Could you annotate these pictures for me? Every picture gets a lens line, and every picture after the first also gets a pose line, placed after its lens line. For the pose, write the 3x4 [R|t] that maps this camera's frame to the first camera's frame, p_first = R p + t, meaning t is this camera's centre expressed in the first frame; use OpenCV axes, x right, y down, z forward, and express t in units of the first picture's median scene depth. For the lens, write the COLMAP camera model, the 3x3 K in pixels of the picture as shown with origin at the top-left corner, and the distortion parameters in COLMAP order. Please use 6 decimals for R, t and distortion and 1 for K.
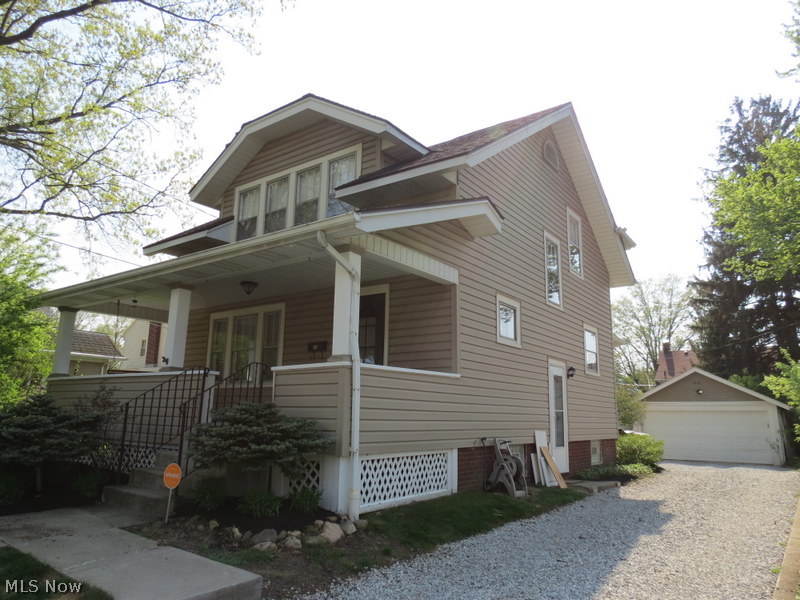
lens RADIAL K [[571.4, 0, 399.9], [0, 571.4, 303.2], [0, 0, 1]] dist [-0.015872, 0.010531]
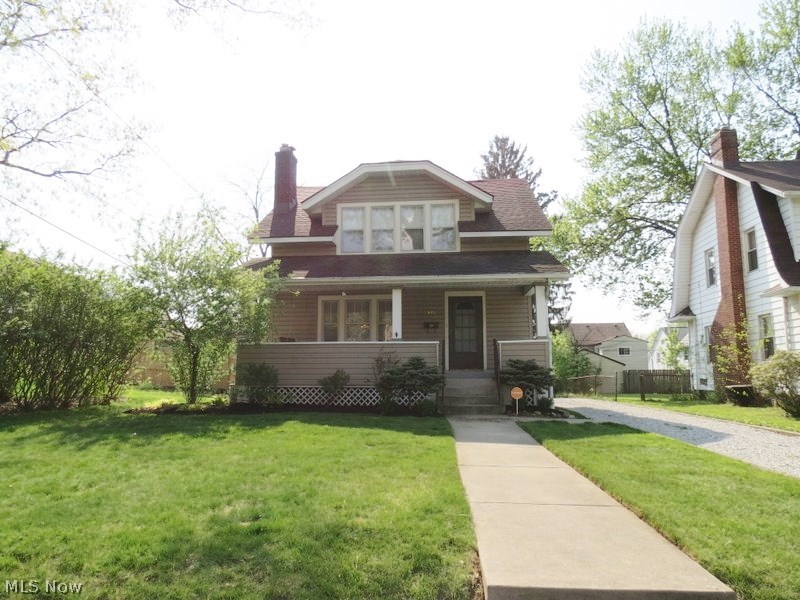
lens RADIAL K [[571.4, 0, 404.0], [0, 571.4, 295.1], [0, 0, 1]] dist [-0.015872, 0.010531]
pose [[0.853644, 0.050003, 0.518451, -0.458991], [-0.081706, 0.995913, 0.038479, -0.027759], [-0.514409, -0.075208, 0.854241, -0.141849]]
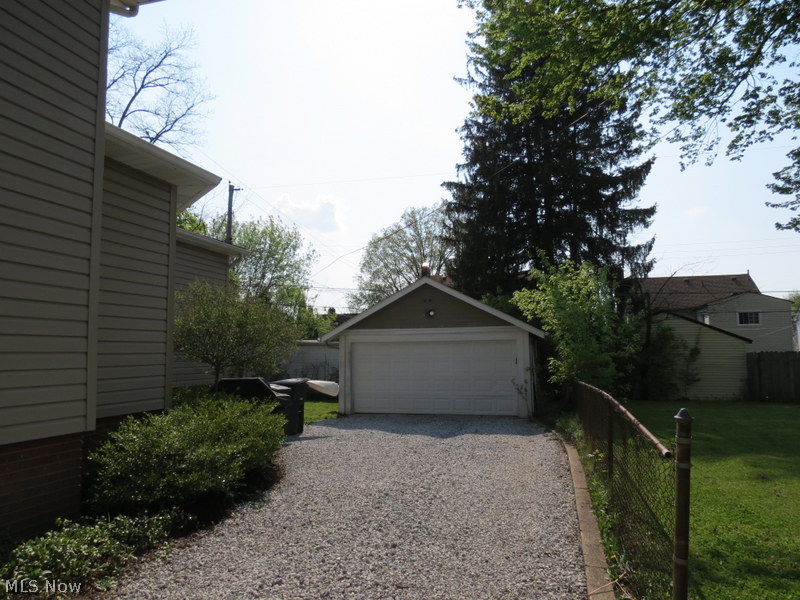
lens RADIAL K [[562.8, 0, 404.2], [0, 562.8, 299.0], [0, 0, 1]] dist [-0.048896, -0.001801]
pose [[0.936517, 0.008385, 0.350522, 0.283113], [-0.043619, 0.994734, 0.092746, 0.083783], [-0.347899, -0.102147, 0.931951, 0.421613]]
